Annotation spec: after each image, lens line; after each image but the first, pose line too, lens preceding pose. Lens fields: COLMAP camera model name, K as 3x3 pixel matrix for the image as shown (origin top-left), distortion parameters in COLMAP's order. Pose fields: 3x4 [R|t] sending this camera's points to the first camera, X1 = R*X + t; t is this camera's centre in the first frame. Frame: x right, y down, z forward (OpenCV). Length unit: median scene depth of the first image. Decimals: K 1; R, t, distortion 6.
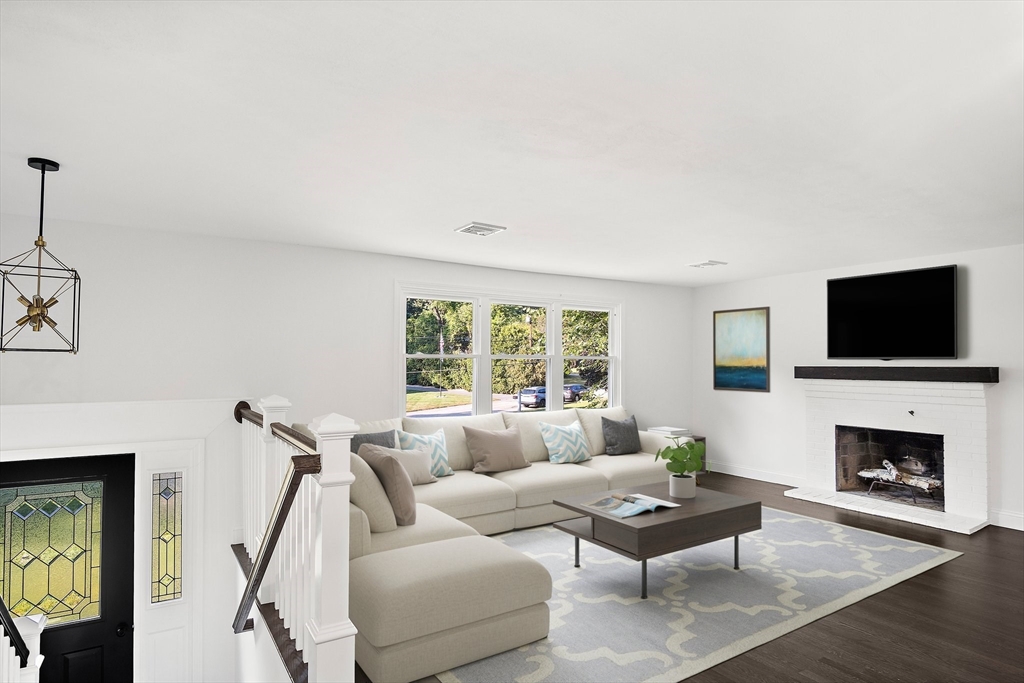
lens RADIAL K [[547.5, 0, 507.5], [0, 547.5, 342.0], [0, 0, 1]] dist [-0.021482, 0.000476]
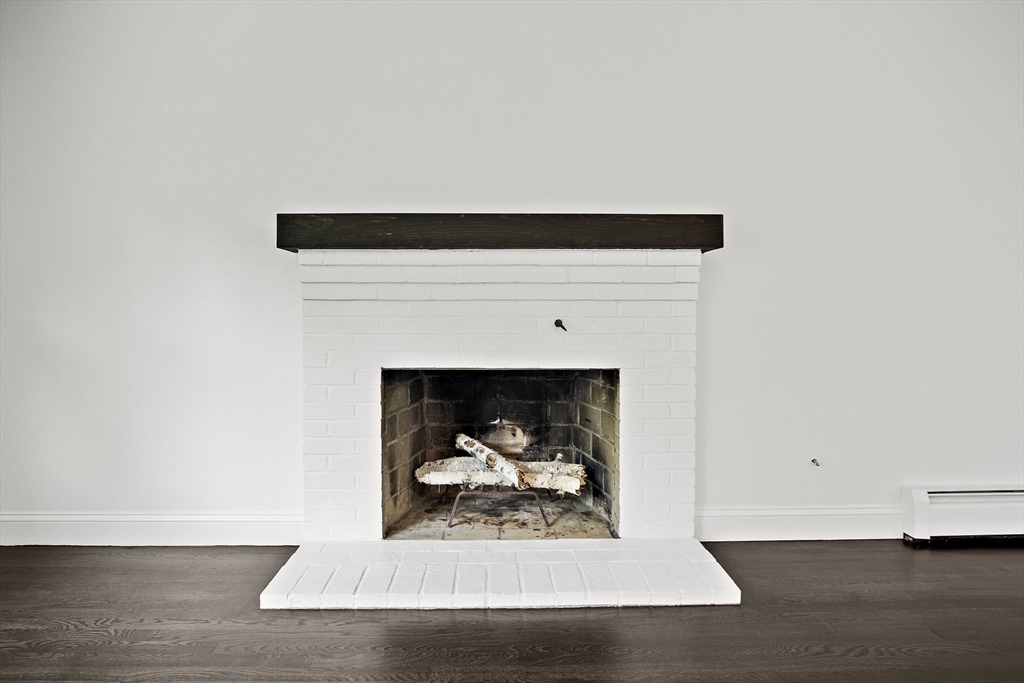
lens RADIAL K [[528.3, 0, 459.9], [0, 528.3, 313.4], [0, 0, 1]] dist [-0.020529, -0.000161]
pose [[0.519880, -0.013637, 0.854130, 0.324232], [-0.029399, 0.998995, 0.033844, 0.102342], [-0.853733, -0.042706, 0.518956, 0.786598]]
